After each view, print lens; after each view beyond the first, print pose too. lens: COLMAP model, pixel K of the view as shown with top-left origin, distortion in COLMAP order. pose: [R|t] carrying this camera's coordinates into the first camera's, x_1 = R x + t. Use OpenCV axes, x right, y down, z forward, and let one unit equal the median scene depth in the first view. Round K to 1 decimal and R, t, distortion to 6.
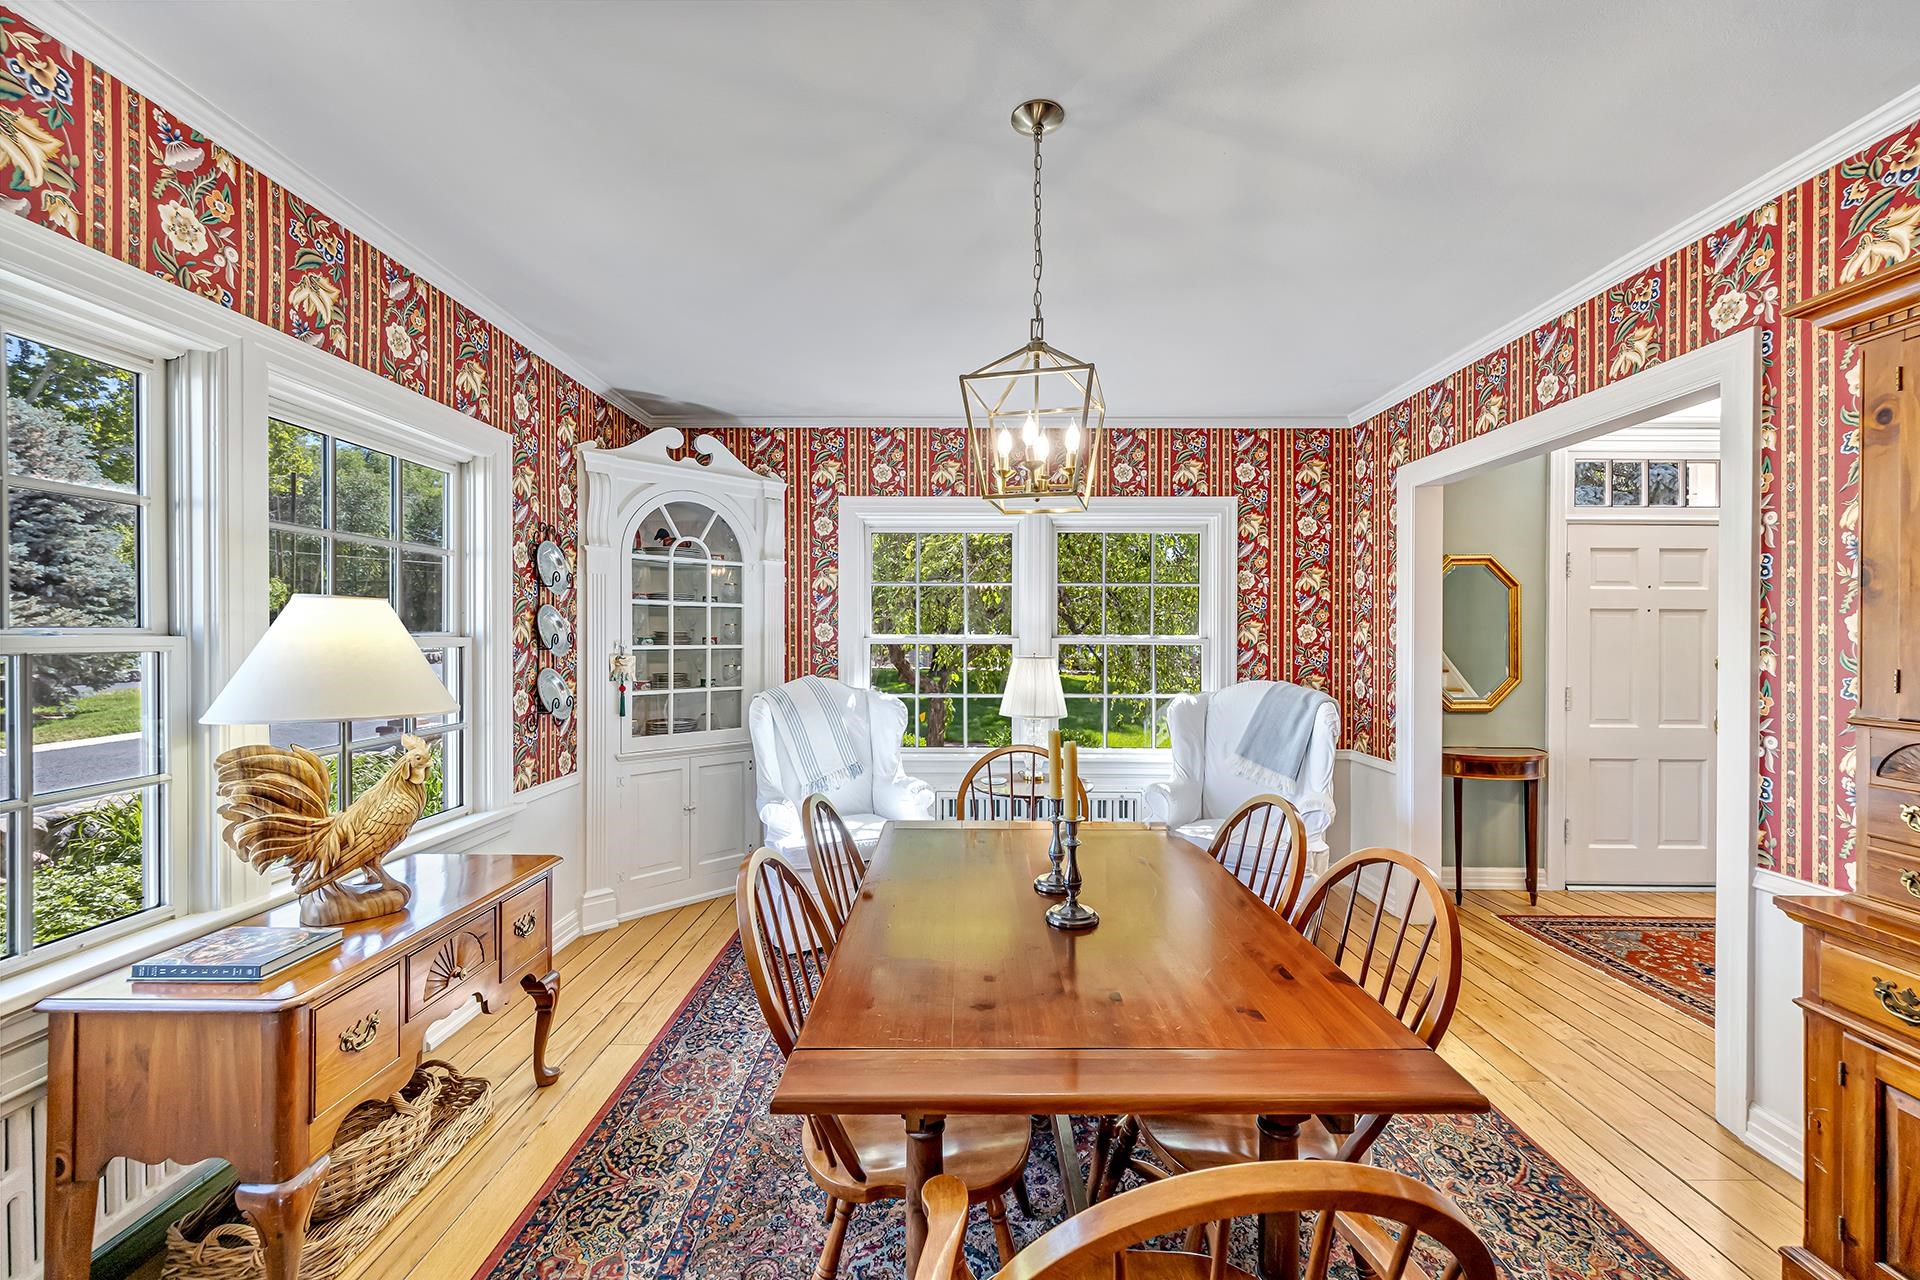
lens RADIAL K [[932.7, 0, 960.0], [0, 932.7, 640.0], [0, 0, 1]] dist [0.000393, 0.000060]
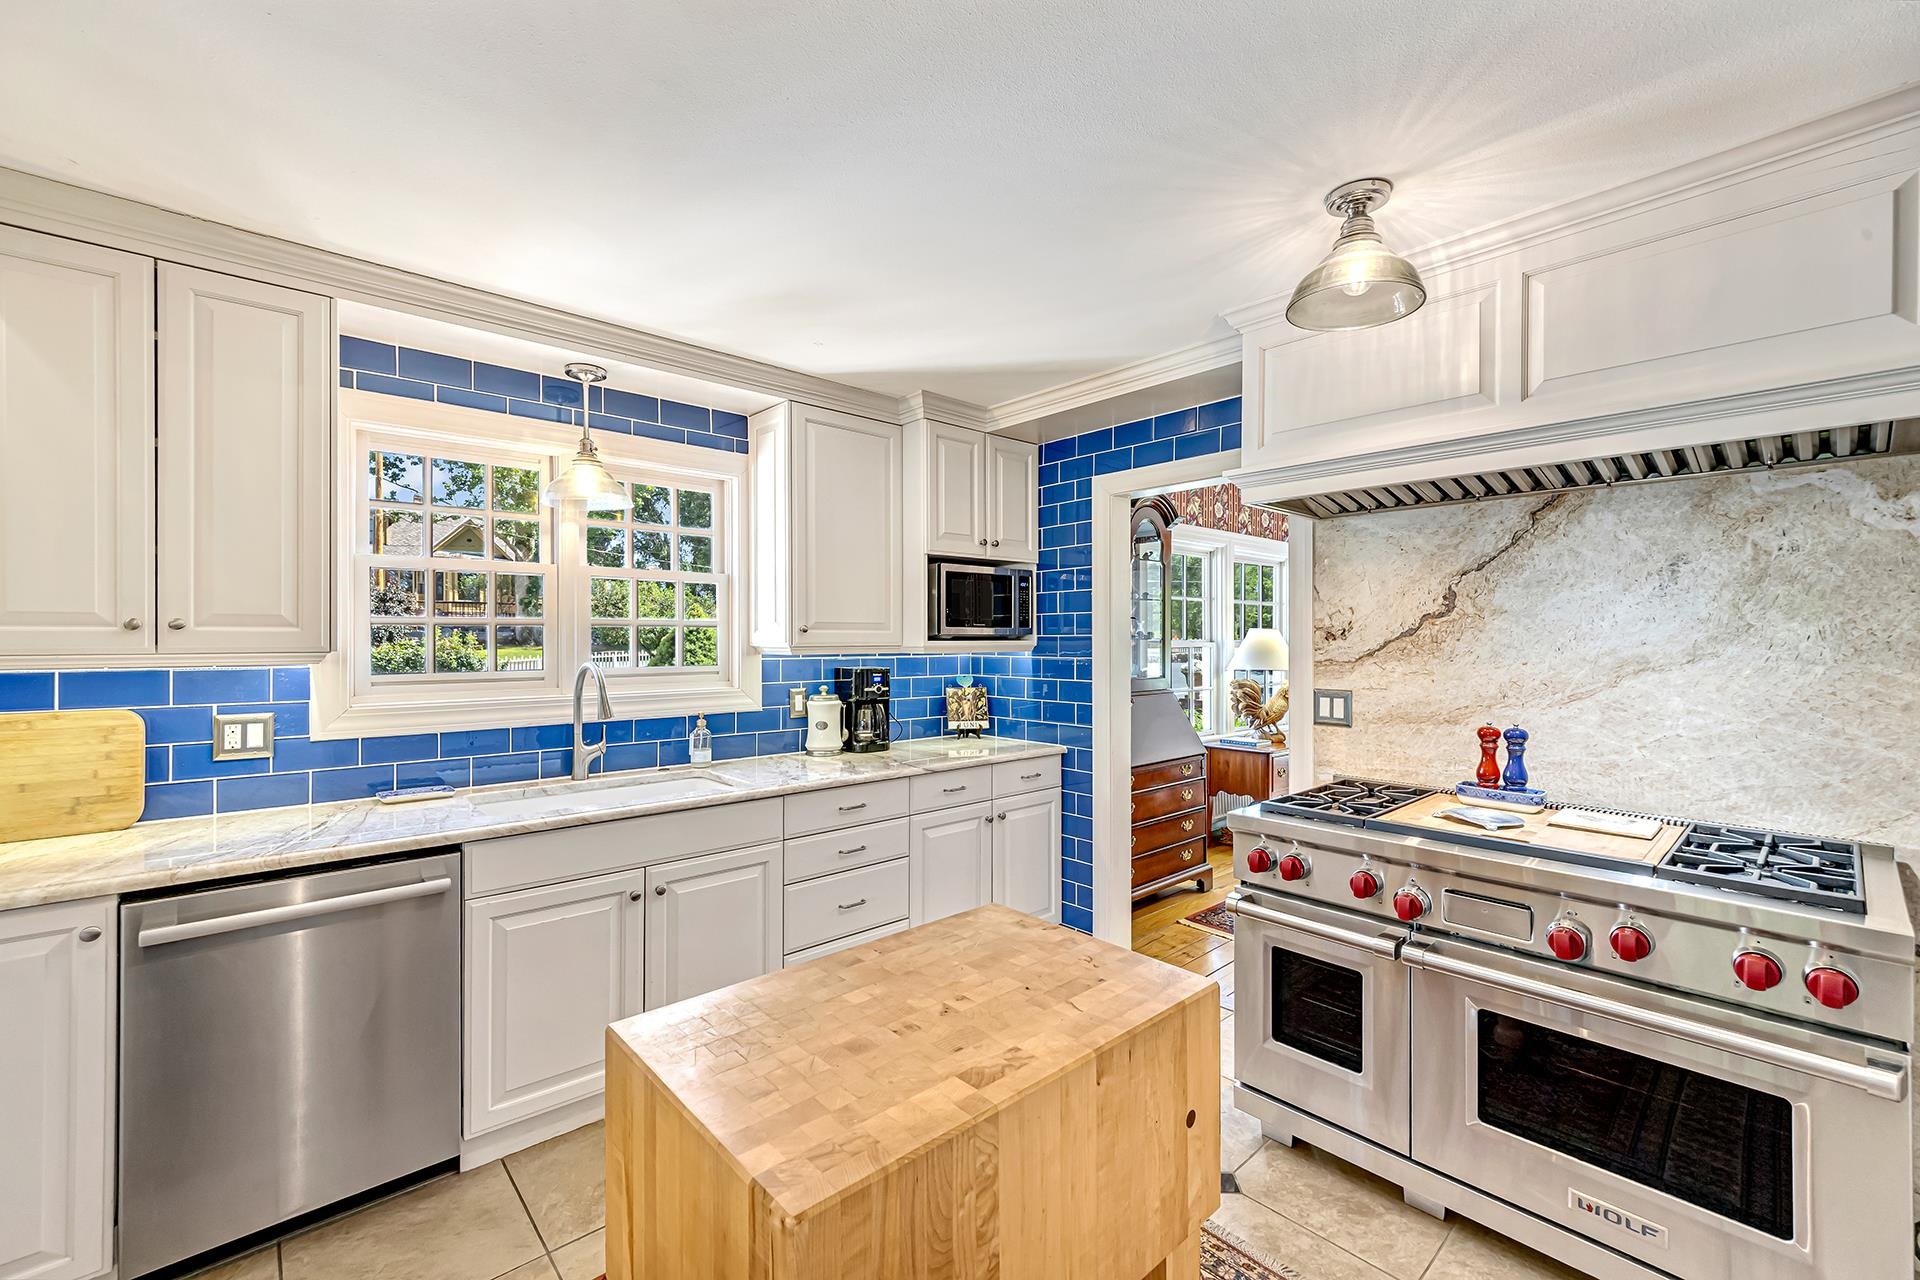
lens RADIAL K [[796.6, 0, 960.0], [0, 796.6, 640.0], [0, 0, 1]] dist [-0.000128, -0.000005]
pose [[0.671711, -0.000525, -0.740813, 0.536583], [0.000904, 1.000000, 0.000111, -0.012914], [0.740813, -0.000744, 0.671711, -1.390077]]
